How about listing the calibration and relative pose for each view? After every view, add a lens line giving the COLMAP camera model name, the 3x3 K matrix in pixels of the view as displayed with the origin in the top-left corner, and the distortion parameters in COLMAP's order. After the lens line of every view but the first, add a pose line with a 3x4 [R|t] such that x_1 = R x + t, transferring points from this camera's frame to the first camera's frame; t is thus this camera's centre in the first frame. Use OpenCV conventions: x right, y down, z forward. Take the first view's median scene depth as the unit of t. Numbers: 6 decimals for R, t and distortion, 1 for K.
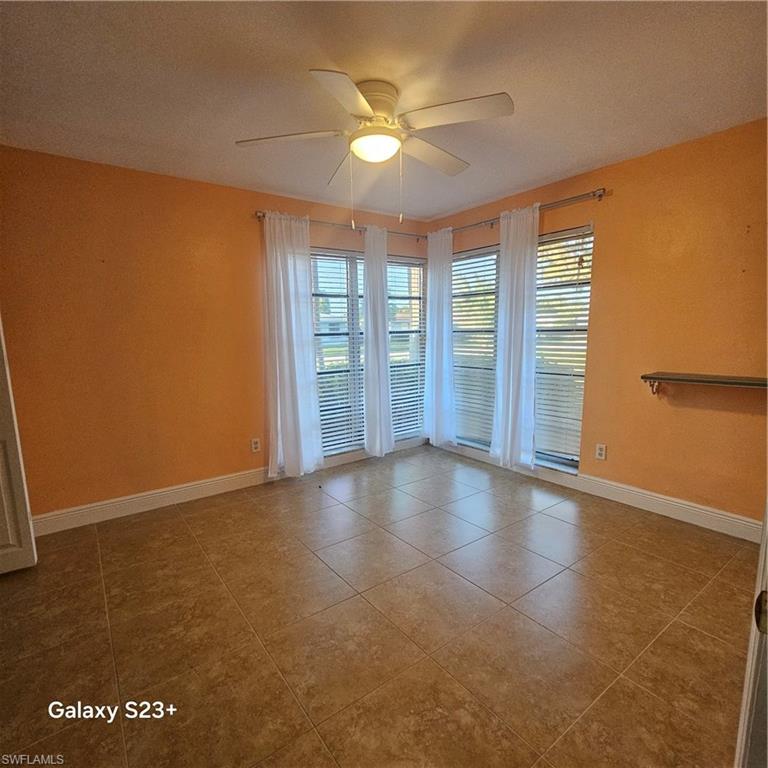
lens RADIAL K [[418.1, 0, 380.9], [0, 418.1, 388.5], [0, 0, 1]] dist [-0.002990, 0.001592]
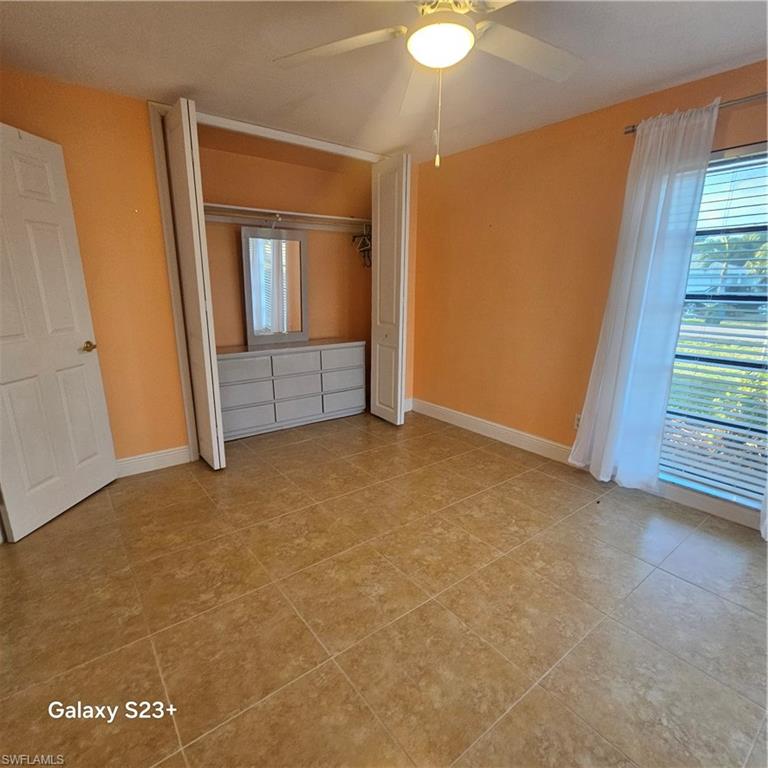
lens RADIAL K [[418.1, 0, 380.2], [0, 418.1, 386.8], [0, 0, 1]] dist [-0.002990, 0.001592]
pose [[0.030006, 0.257005, -0.965944, 0.651789], [-0.145197, 0.957250, 0.250181, -0.117853], [0.988948, 0.132745, 0.066040, 0.683597]]
